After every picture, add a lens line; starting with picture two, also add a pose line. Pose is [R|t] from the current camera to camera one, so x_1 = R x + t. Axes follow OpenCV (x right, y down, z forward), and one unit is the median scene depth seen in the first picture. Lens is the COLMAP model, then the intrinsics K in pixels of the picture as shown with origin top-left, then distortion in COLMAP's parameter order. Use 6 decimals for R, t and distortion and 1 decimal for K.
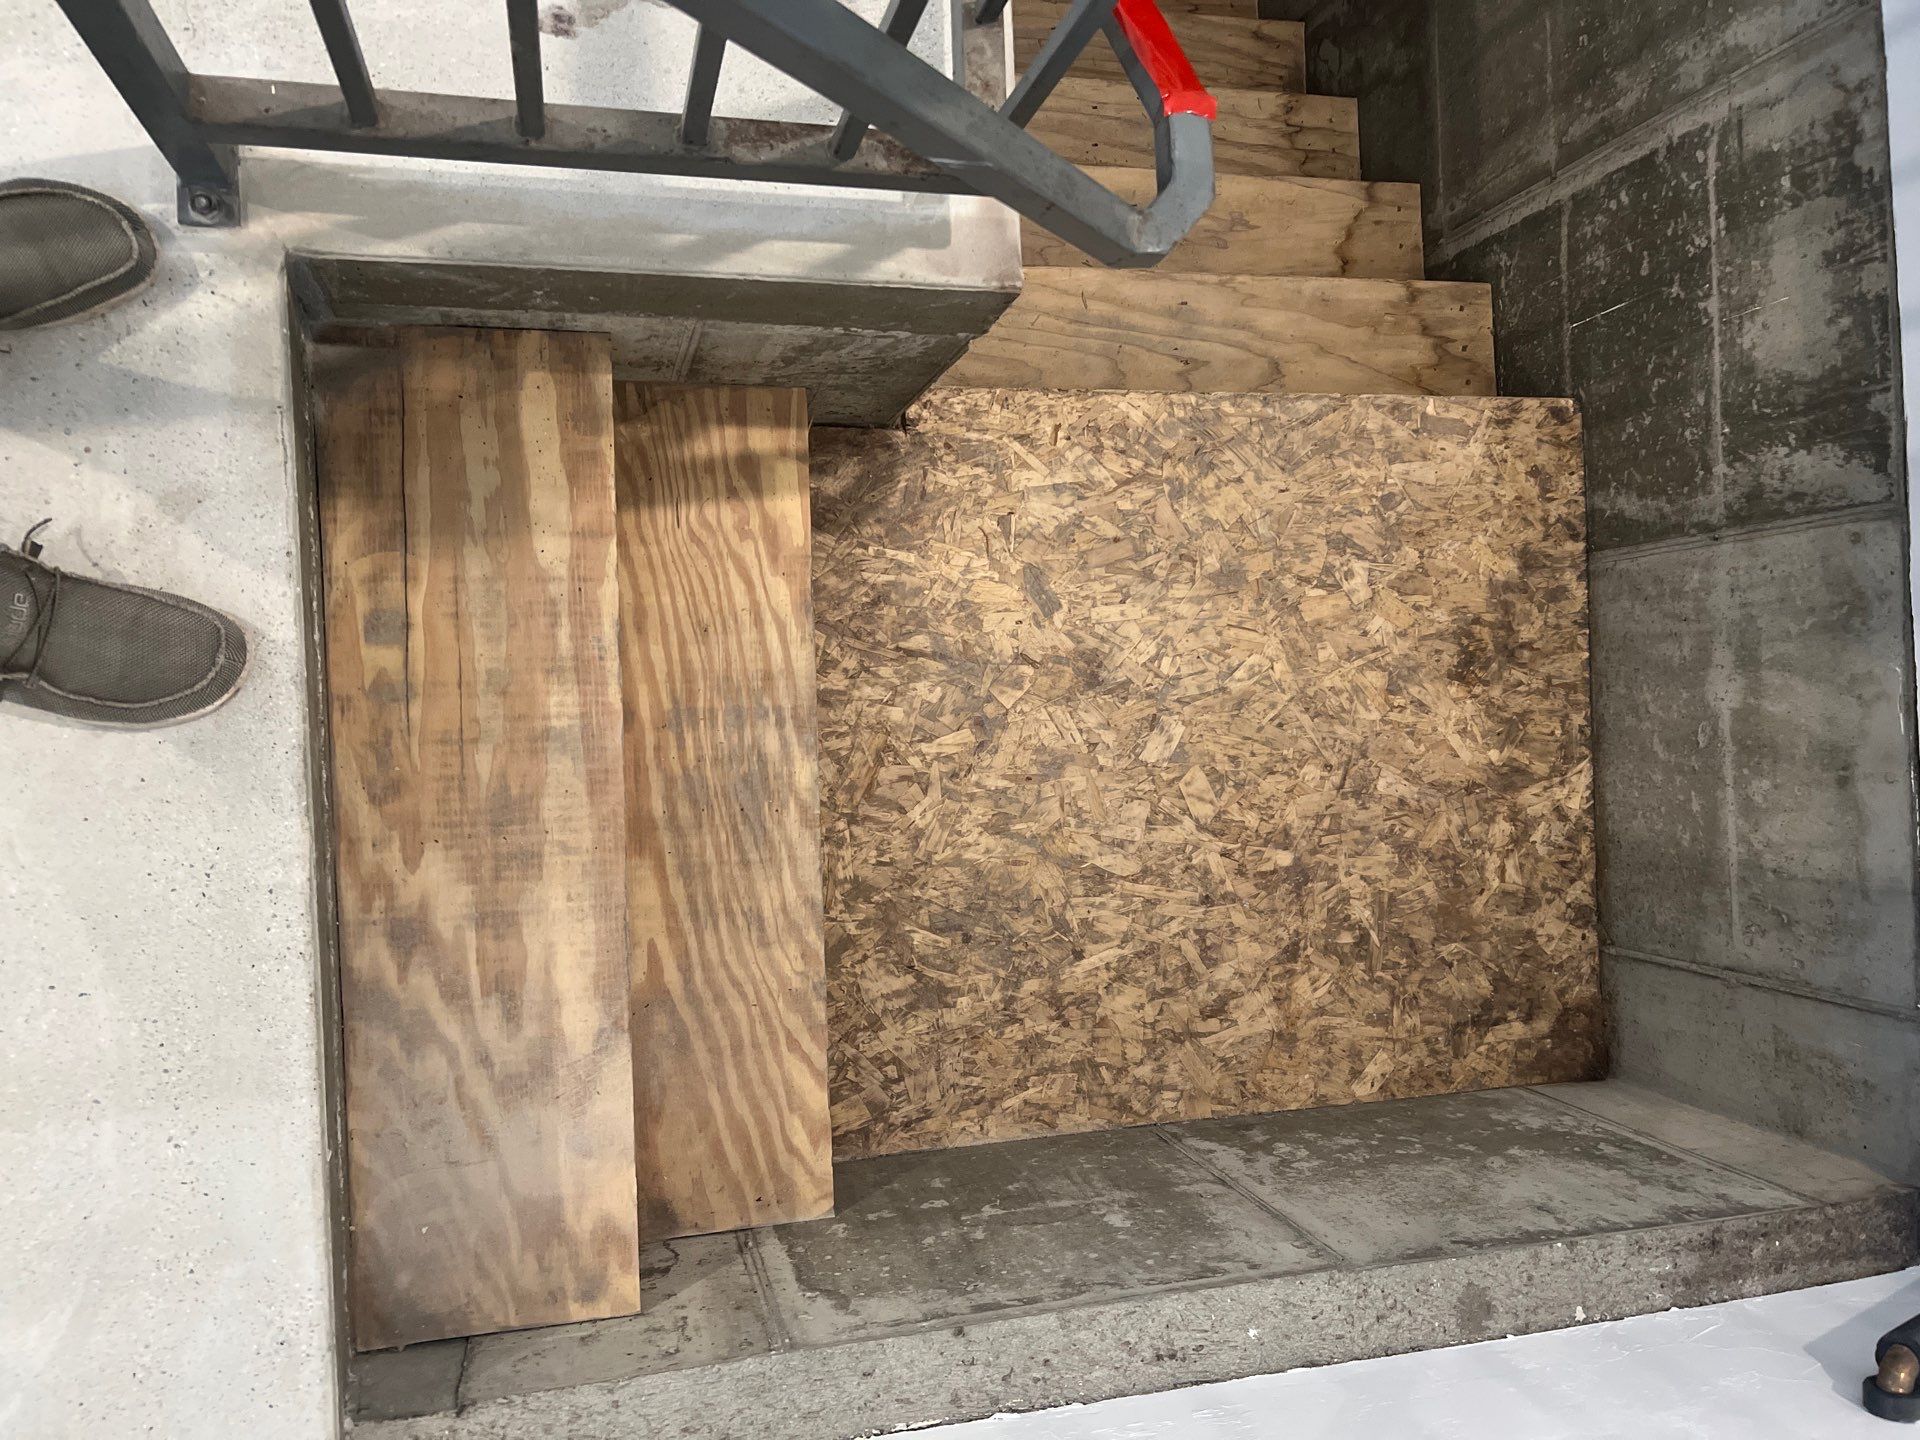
lens RADIAL K [[1467.9, 0, 938.6], [0, 1467.9, 702.9], [0, 0, 1]] dist [0.057654, -0.069517]
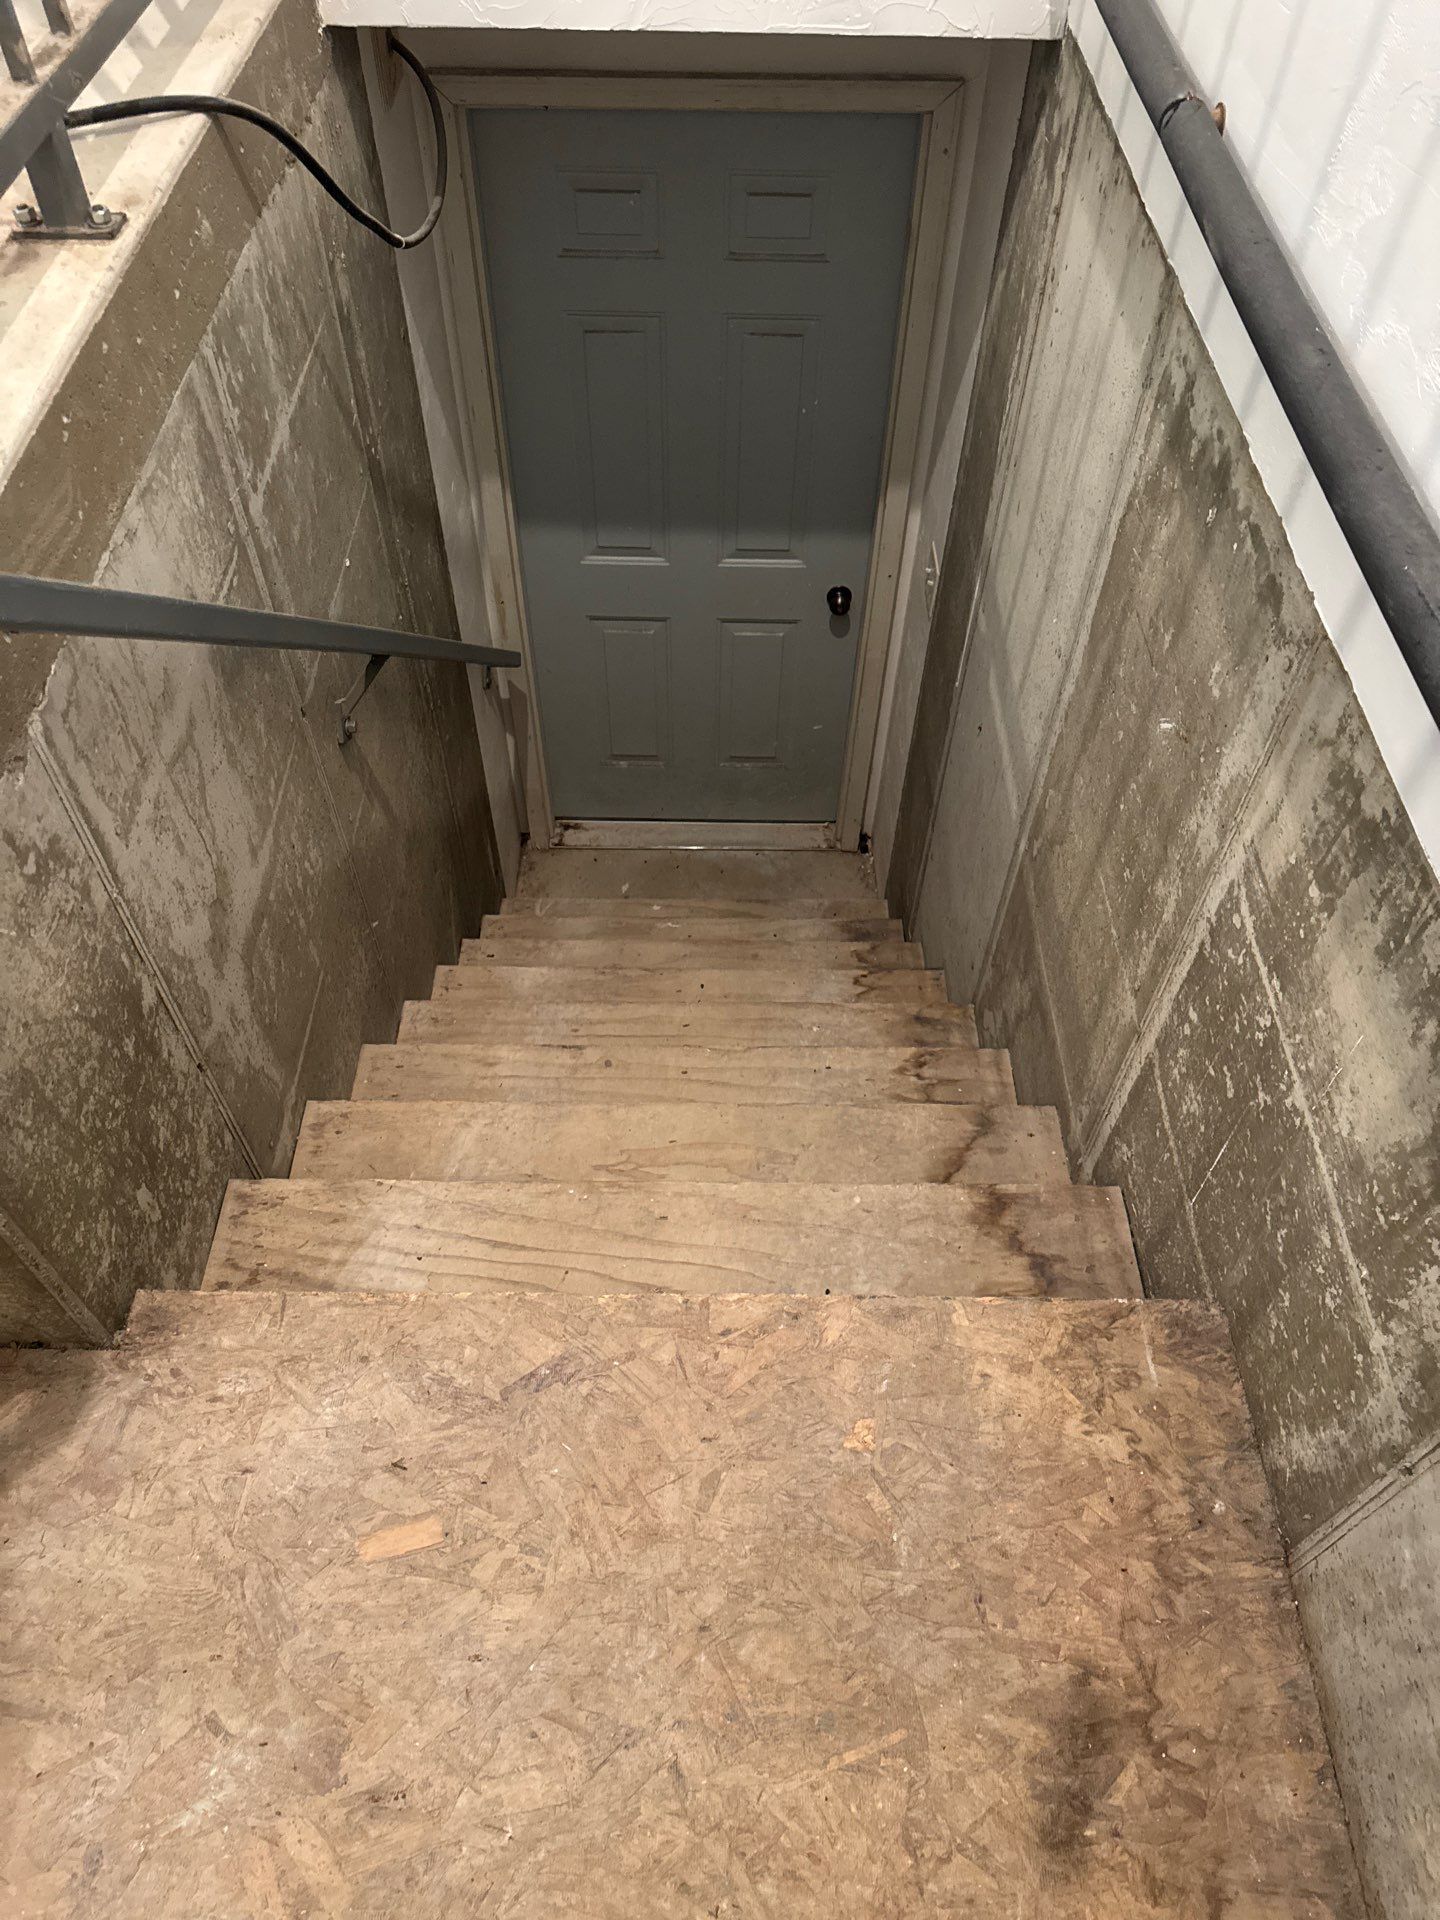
lens RADIAL K [[1346.4, 0, 720.0], [0, 1346.4, 960.0], [0, 0, 1]] dist [0.051392, -0.050295]
pose [[0.970695, -0.113638, -0.211749, 0.392737], [-0.039936, 0.792600, -0.608432, 0.050053], [0.236973, 0.599059, 0.764835, 0.438848]]
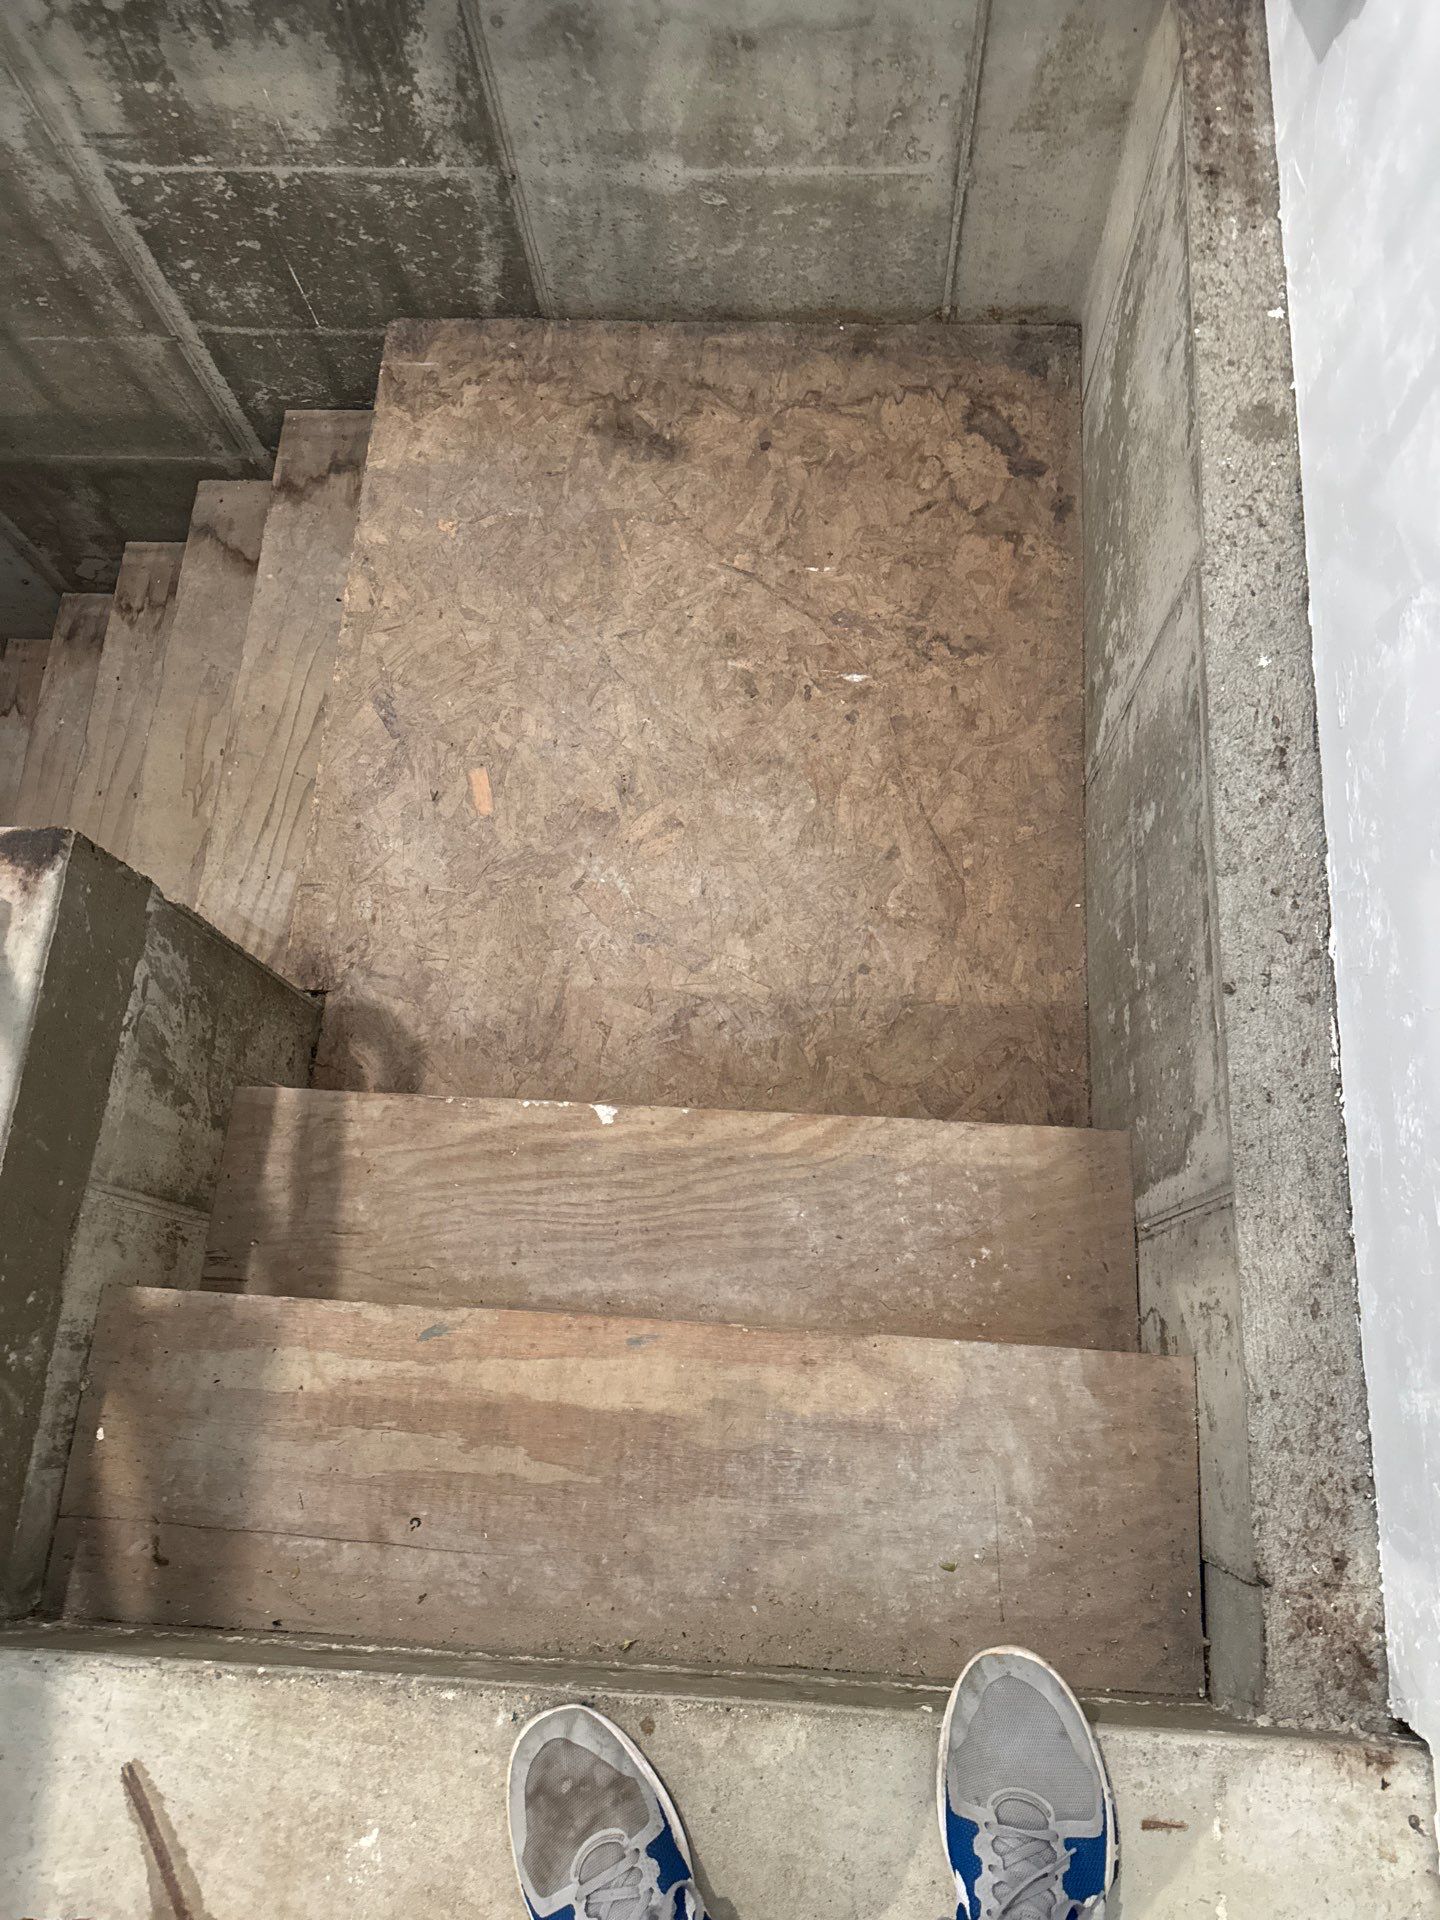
lens RADIAL K [[1383.2, 0, 720.0], [0, 1383.2, 960.0], [0, 0, 1]] dist [0.004010, -0.006795]
pose [[0.079903, -0.995923, 0.041862, -0.019055], [0.994179, 0.076577, -0.075791, 0.129891], [0.072277, 0.047674, 0.996245, 0.117242]]
